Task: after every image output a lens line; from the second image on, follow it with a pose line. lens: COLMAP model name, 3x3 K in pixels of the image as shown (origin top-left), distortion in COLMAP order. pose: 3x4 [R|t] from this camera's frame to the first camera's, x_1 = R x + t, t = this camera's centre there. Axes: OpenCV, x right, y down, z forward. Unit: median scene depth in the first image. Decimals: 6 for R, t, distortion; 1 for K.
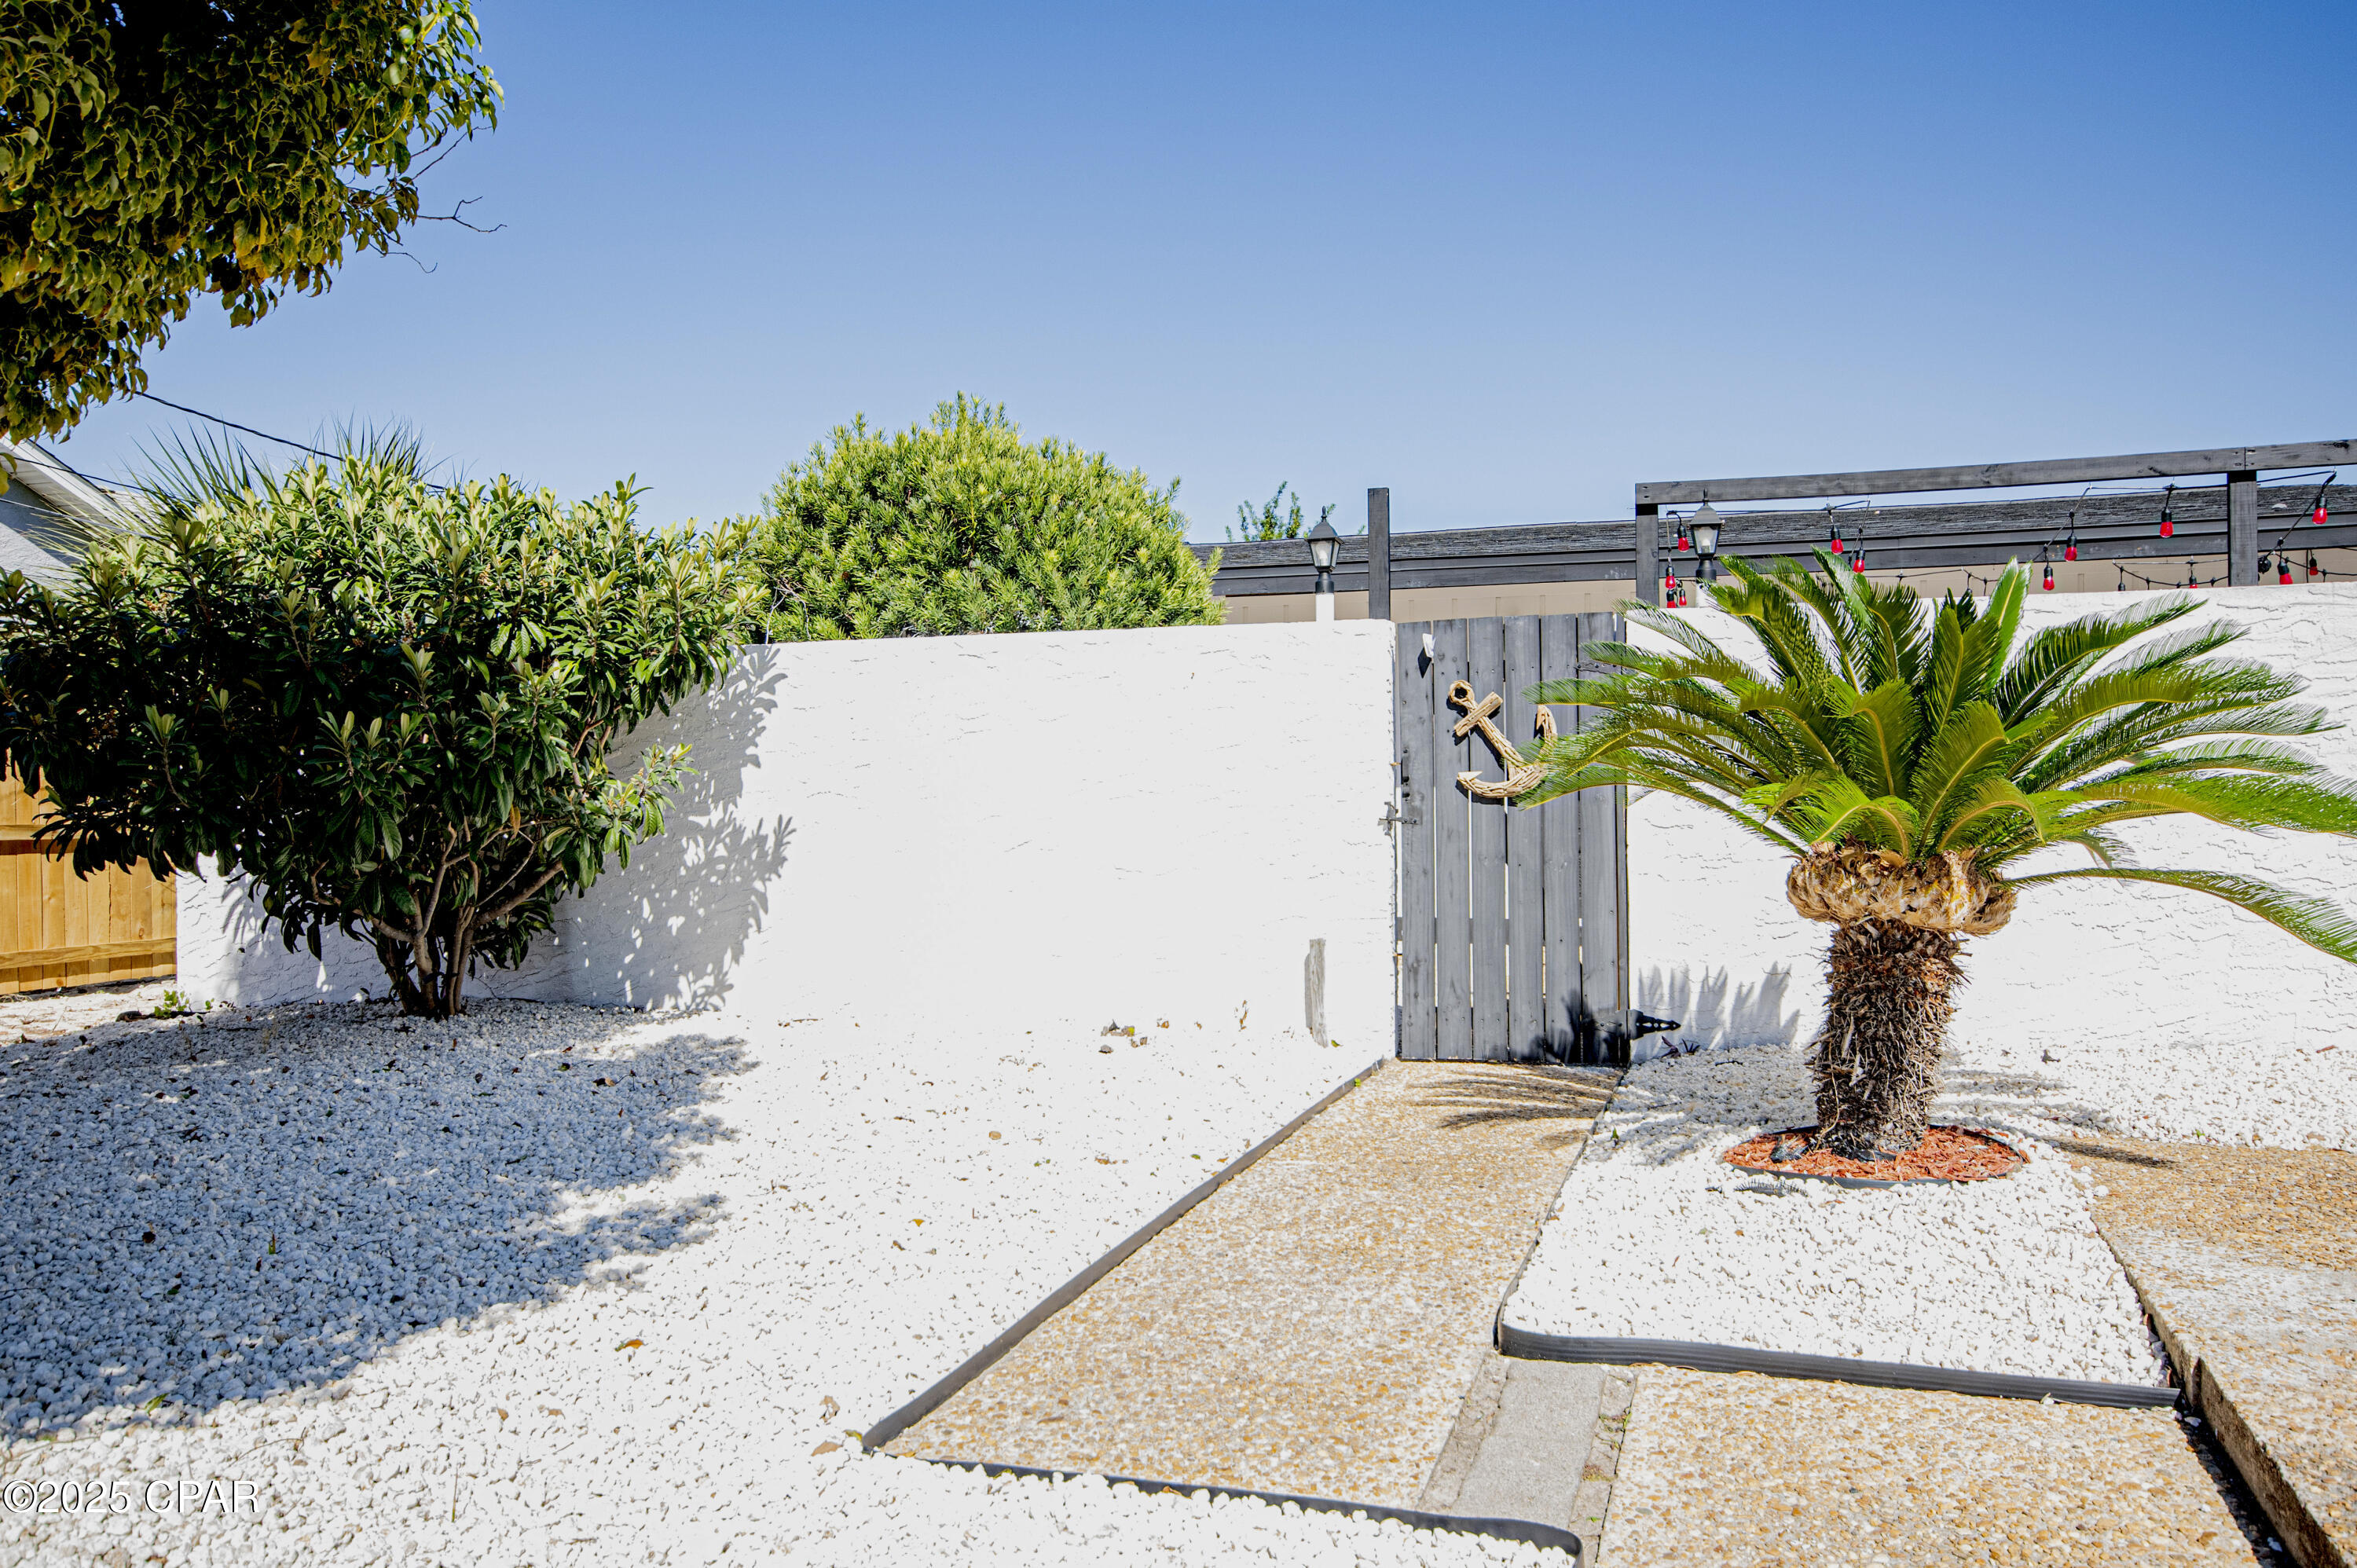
lens RADIAL K [[1768.3, 0, 1180.4], [0, 1768.3, 777.2], [0, 0, 1]] dist [0.000833, 0.064612]
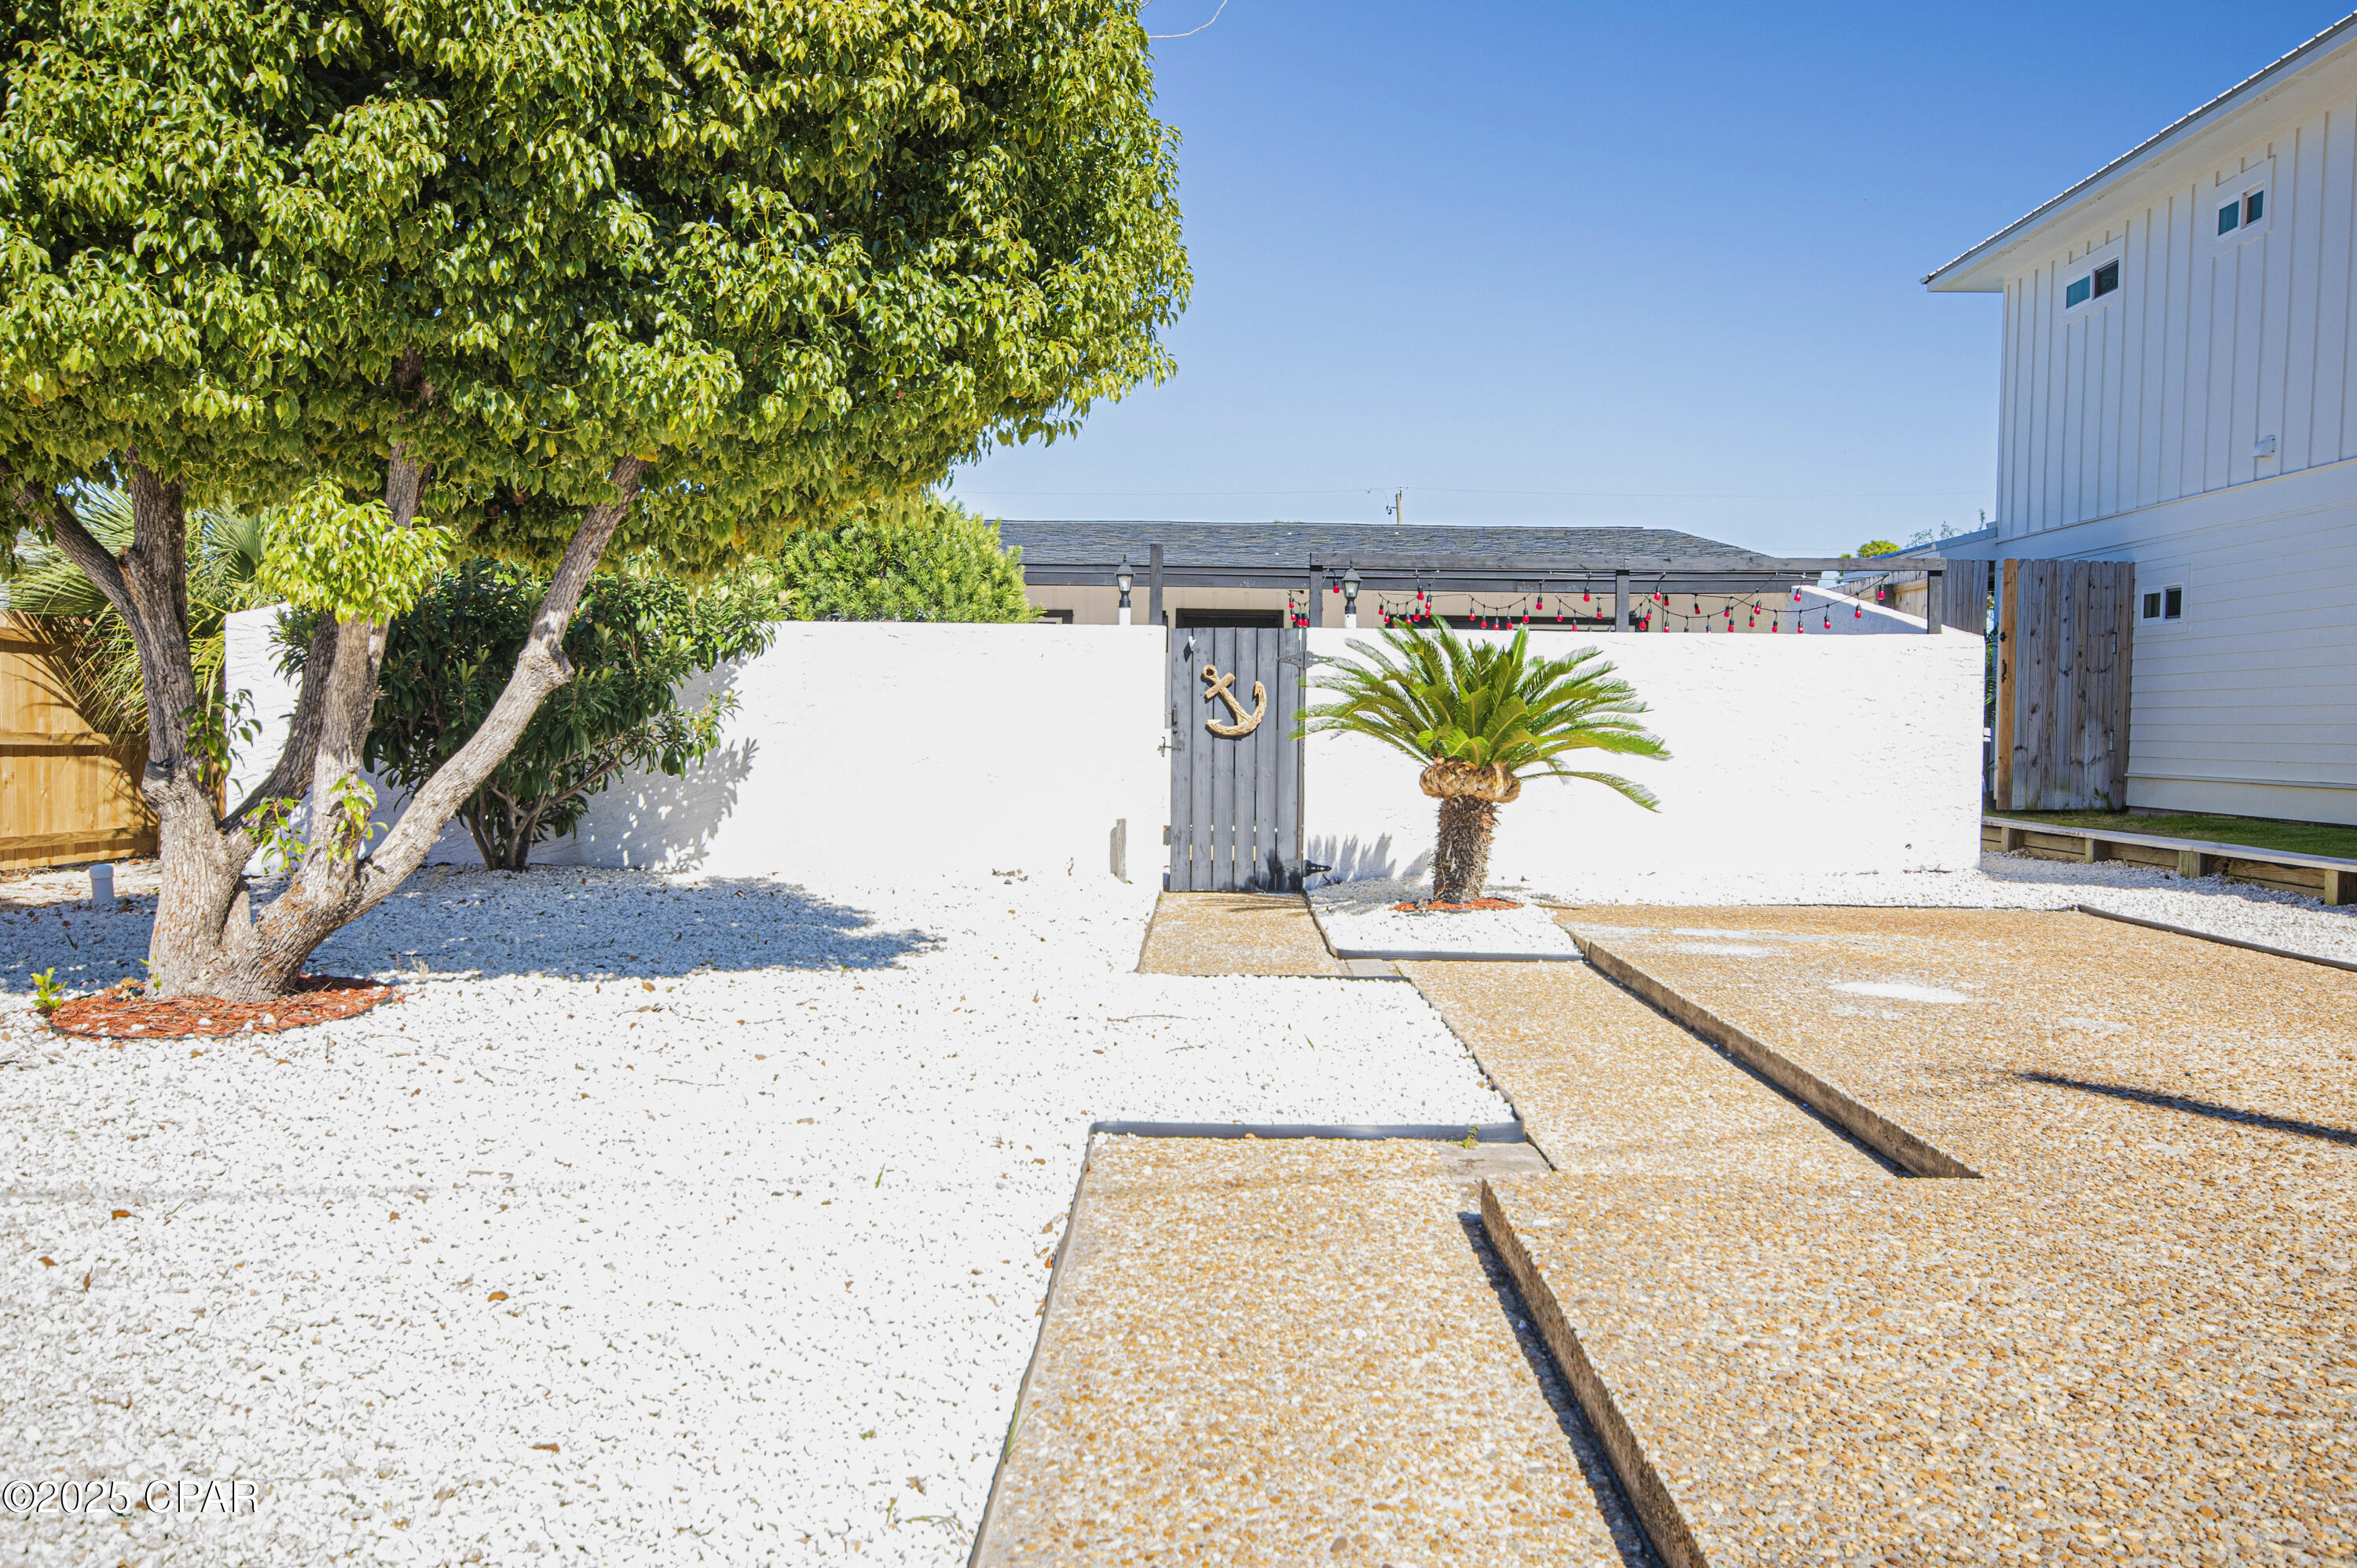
lens RADIAL K [[1866.9, 0, 1178.5], [0, 1866.9, 788.3], [0, 0, 1]] dist [0.002254, 0.001748]
pose [[0.954658, 0.012737, 0.297433, -0.398823], [-0.023624, 0.999175, 0.033035, 0.004128], [-0.296767, -0.038564, 0.954171, -0.689745]]
